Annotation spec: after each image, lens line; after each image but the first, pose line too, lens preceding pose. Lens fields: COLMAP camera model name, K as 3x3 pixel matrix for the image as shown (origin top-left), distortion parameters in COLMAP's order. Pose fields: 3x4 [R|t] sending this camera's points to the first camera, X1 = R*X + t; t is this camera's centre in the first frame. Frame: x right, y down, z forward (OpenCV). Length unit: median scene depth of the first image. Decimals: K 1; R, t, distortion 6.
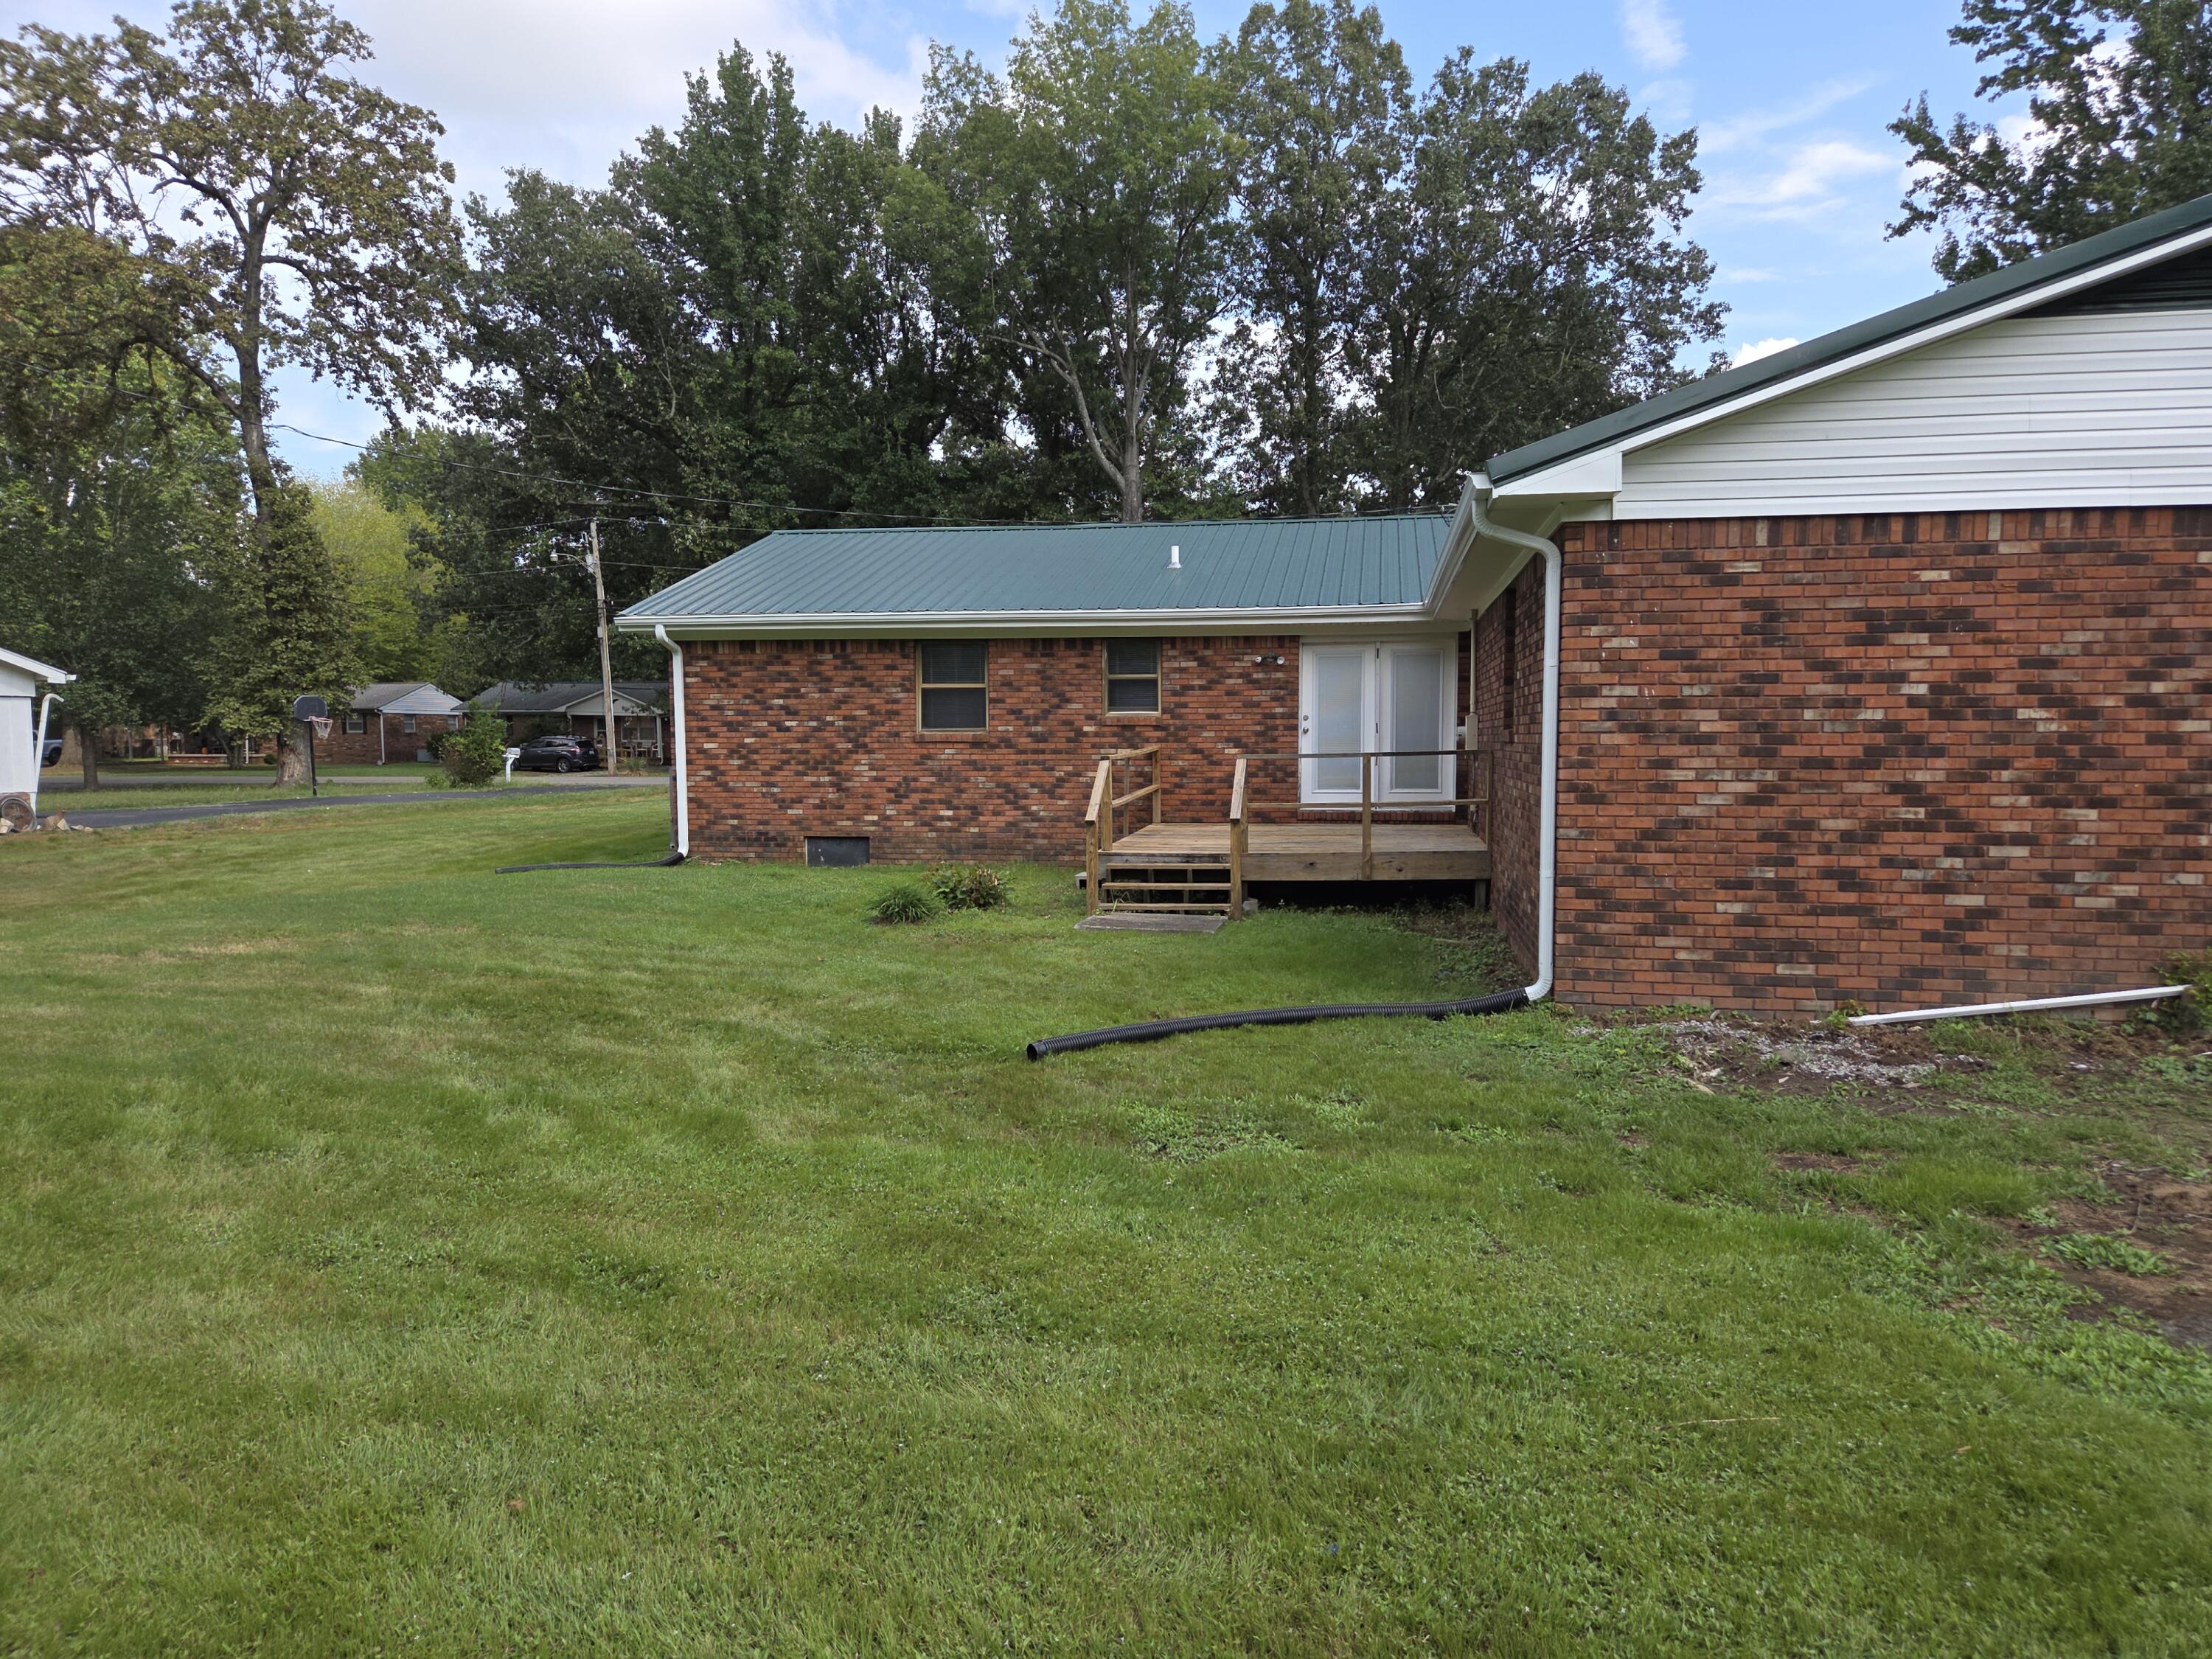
lens RADIAL K [[1471.9, 0, 1121.5], [0, 1471.9, 823.8], [0, 0, 1]] dist [0.083880, -0.076816]
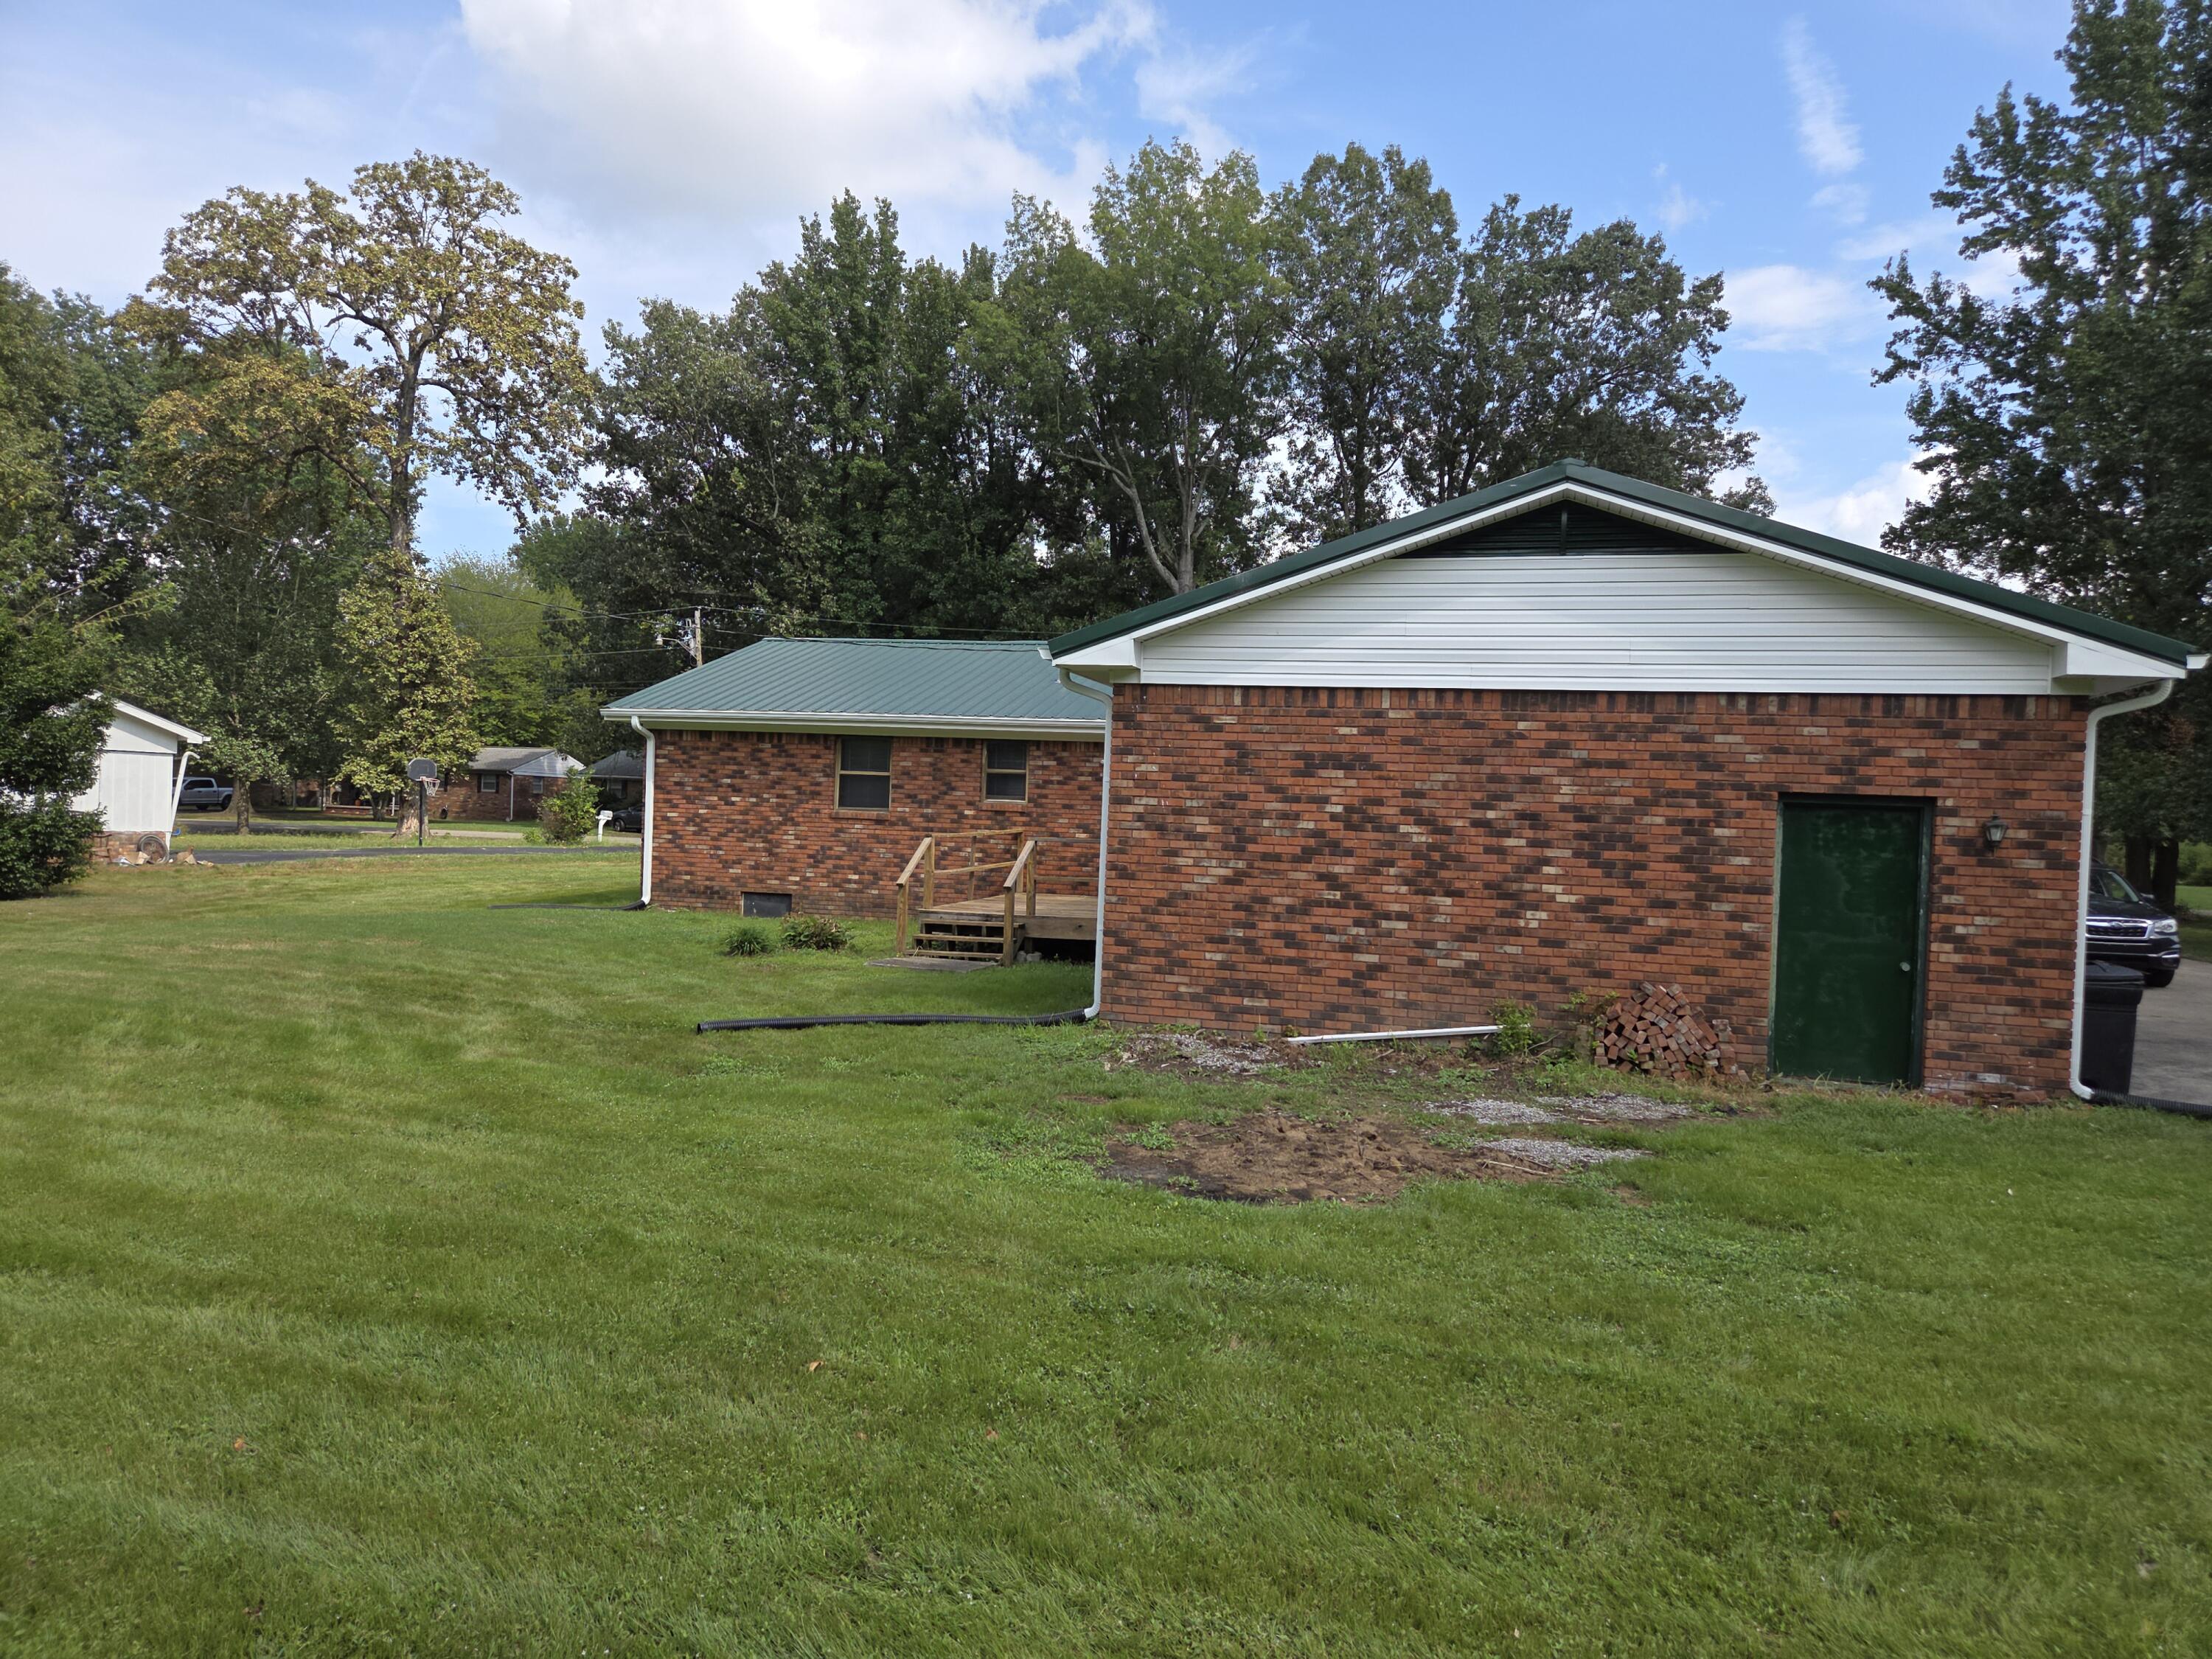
lens RADIAL K [[1471.9, 0, 1121.5], [0, 1471.9, 823.8], [0, 0, 1]] dist [0.083880, -0.076816]
pose [[0.995104, 0.040594, -0.090110, 0.094036], [-0.045613, 0.997480, -0.054349, 0.002244], [0.087676, 0.058193, 0.994448, -0.087784]]
